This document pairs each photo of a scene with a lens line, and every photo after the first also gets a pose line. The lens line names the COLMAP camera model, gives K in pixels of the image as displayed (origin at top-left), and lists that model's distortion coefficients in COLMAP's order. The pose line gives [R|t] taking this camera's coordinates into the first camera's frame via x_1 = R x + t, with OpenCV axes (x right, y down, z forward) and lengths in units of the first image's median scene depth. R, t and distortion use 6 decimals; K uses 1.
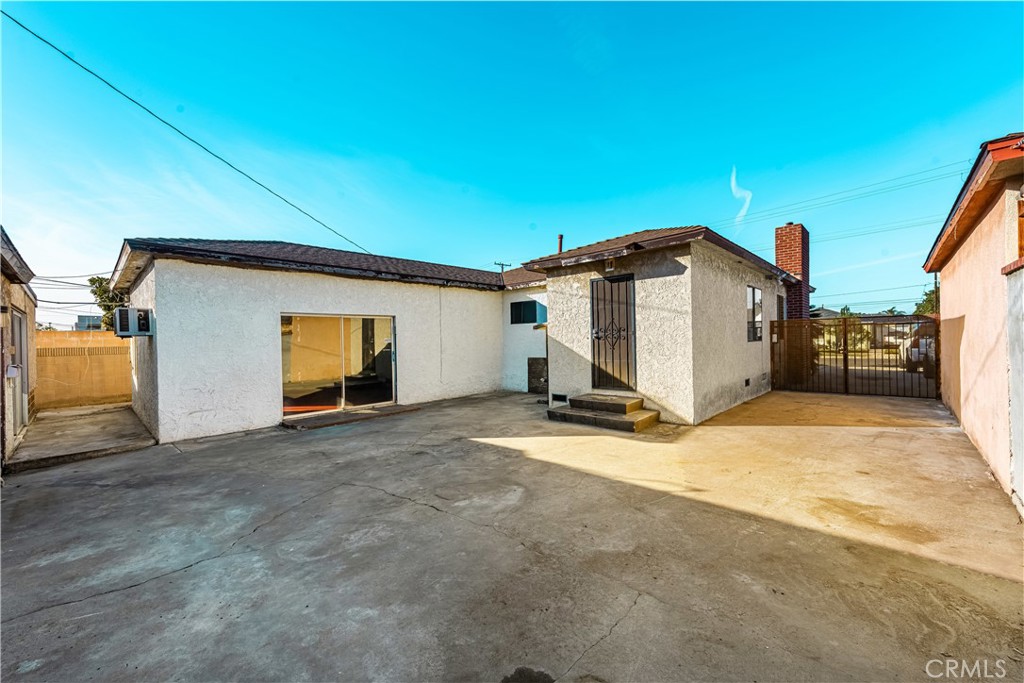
lens RADIAL K [[412.7, 0, 509.0], [0, 412.7, 338.8], [0, 0, 1]] dist [0.002568, 0.000186]
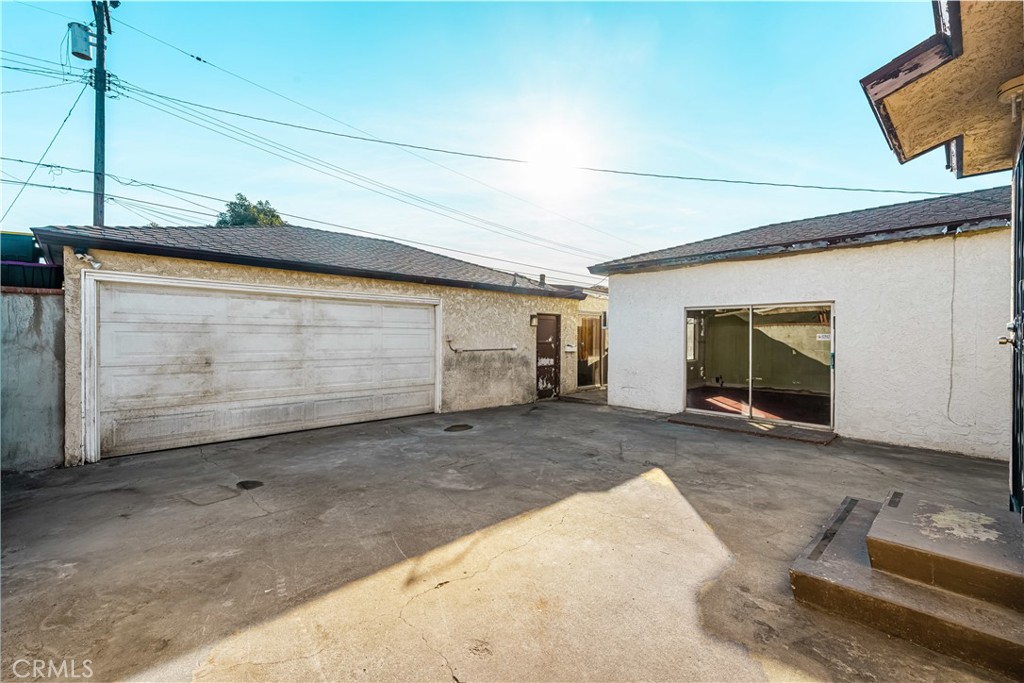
lens RADIAL K [[443.8, 0, 510.5], [0, 443.8, 339.1], [0, 0, 1]] dist [0.015110, -0.001668]
pose [[-0.060421, 0.031913, -0.997663, 1.093704], [-0.002644, 0.999480, 0.032131, -0.034136], [0.998170, 0.004579, -0.060305, 1.162358]]
